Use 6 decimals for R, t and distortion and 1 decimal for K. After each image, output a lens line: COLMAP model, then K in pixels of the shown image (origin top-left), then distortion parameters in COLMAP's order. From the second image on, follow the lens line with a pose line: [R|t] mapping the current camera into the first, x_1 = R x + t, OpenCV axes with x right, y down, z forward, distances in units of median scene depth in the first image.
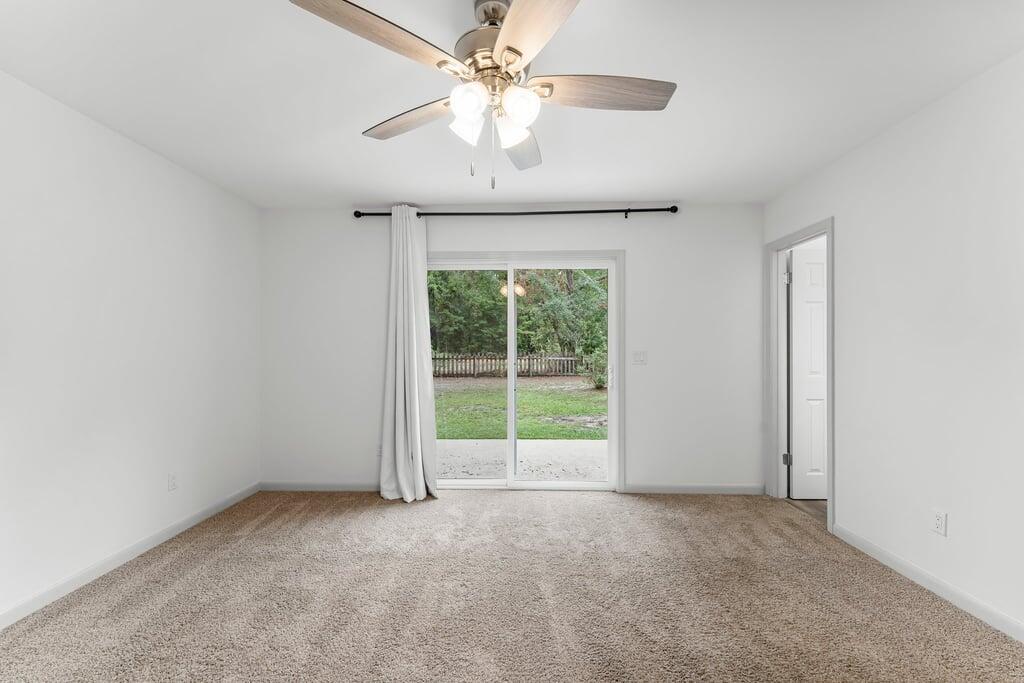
lens RADIAL K [[416.3, 0, 510.4], [0, 416.3, 345.0], [0, 0, 1]] dist [-0.000881, -0.000089]
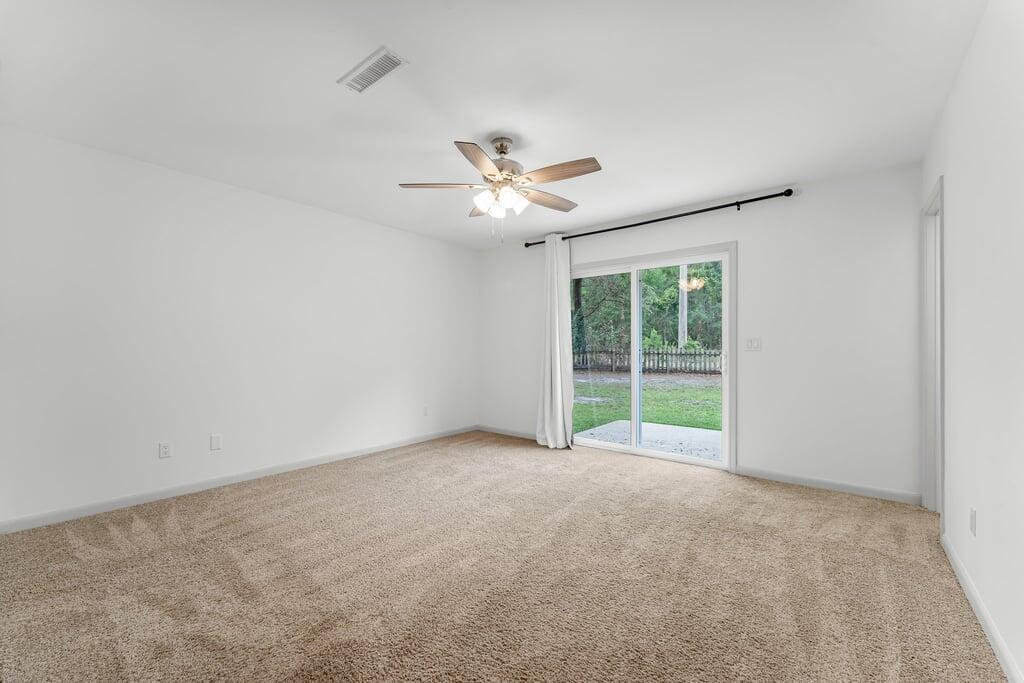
lens RADIAL K [[416.3, 0, 510.4], [0, 416.3, 345.0], [0, 0, 1]] dist [-0.000881, -0.000089]
pose [[0.793675, -0.003115, -0.608334, 0.490746], [0.006132, 0.999977, 0.002880, 0.026653], [0.608311, -0.006016, 0.793676, -0.184618]]
